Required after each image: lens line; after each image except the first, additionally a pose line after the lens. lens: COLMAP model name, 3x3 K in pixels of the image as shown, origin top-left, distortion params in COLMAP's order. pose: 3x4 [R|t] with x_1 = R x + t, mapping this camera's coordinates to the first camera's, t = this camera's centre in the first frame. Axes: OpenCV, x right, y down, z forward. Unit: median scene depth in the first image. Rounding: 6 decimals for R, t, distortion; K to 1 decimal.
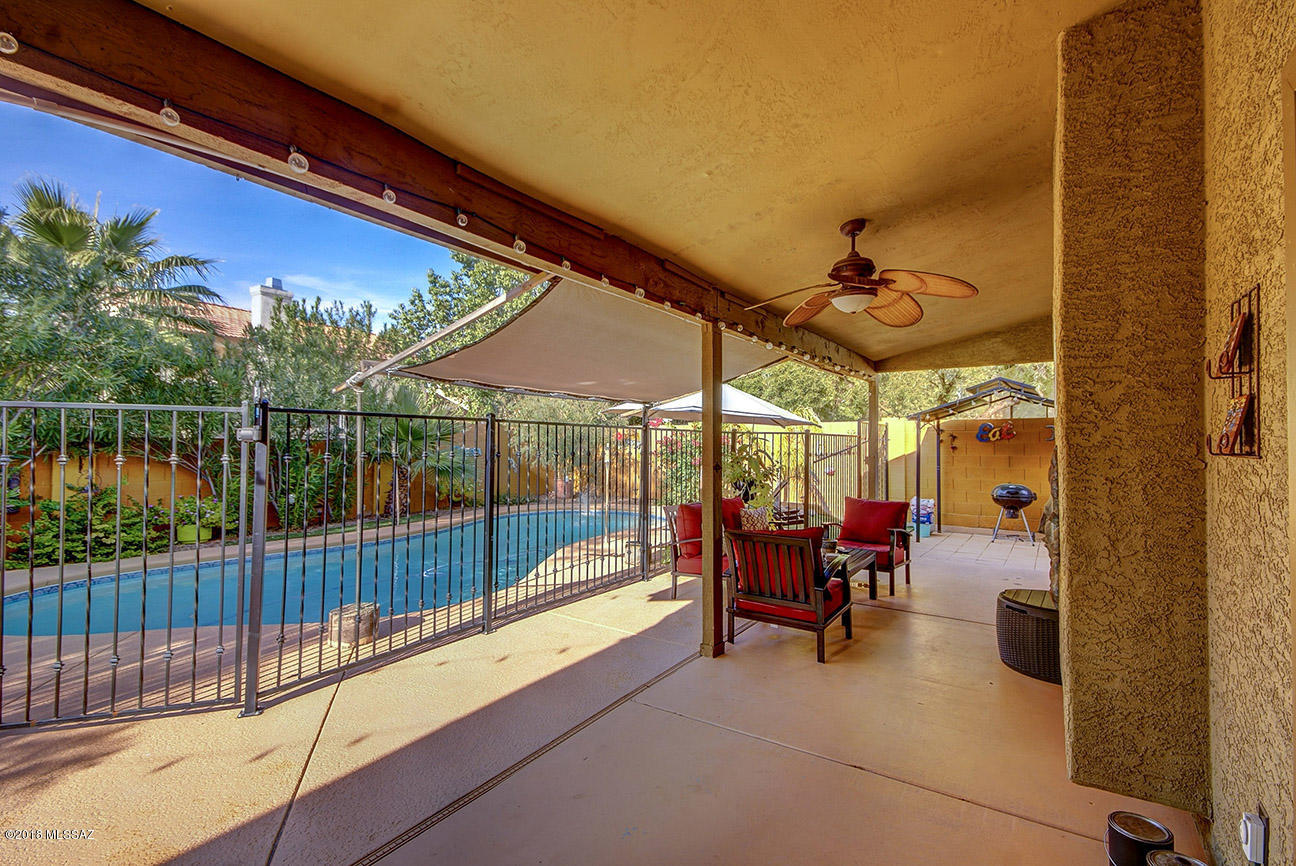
lens RADIAL K [[586.5, 0, 659.2], [0, 586.5, 436.8], [0, 0, 1]] dist [0.031756, -0.012921]
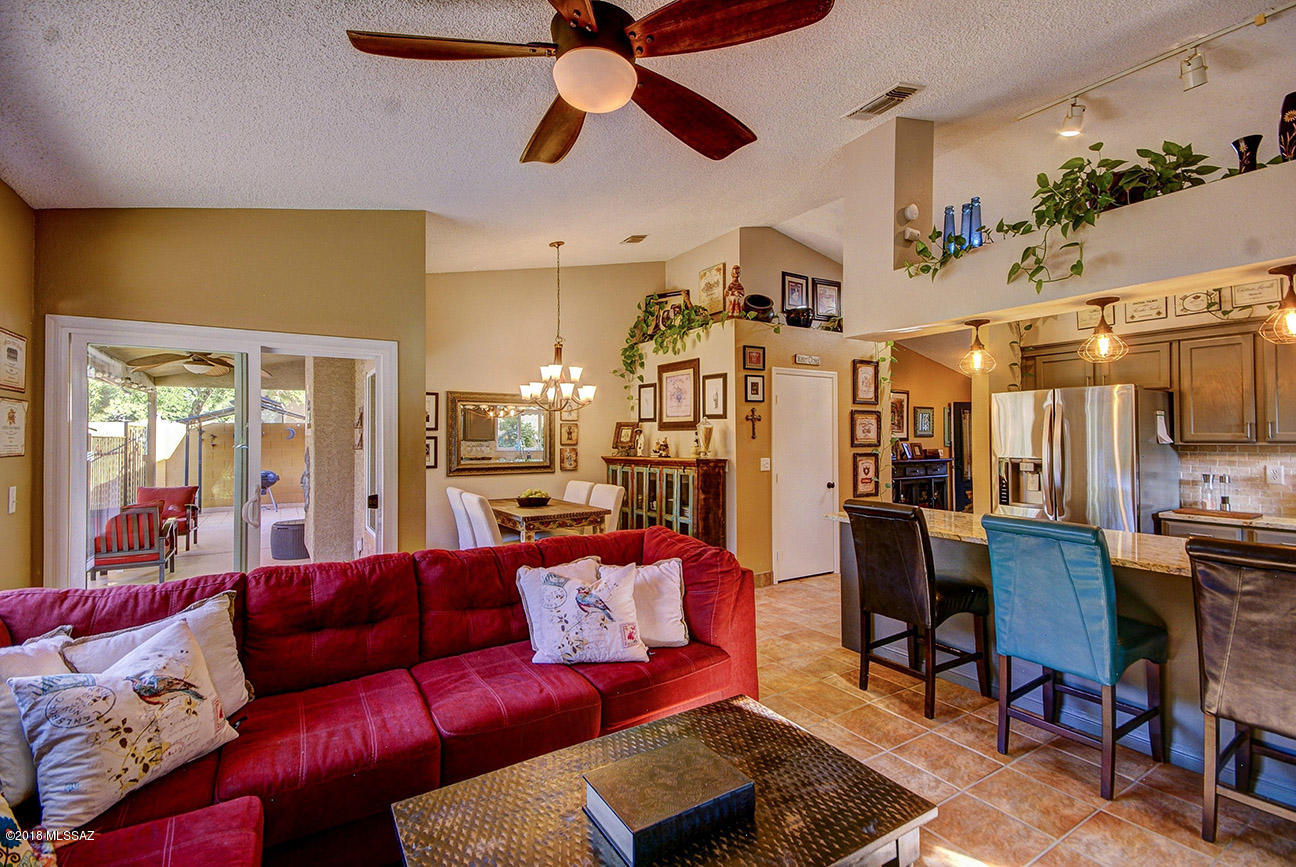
lens RADIAL K [[586.5, 0, 634.7], [0, 586.5, 428.6], [0, 0, 1]] dist [0.031756, -0.012921]
pose [[0.423203, 0.008229, 0.905997, -0.625948], [-0.006028, 0.999962, -0.006267, -0.032232], [-0.906015, -0.002809, 0.423237, -0.805415]]
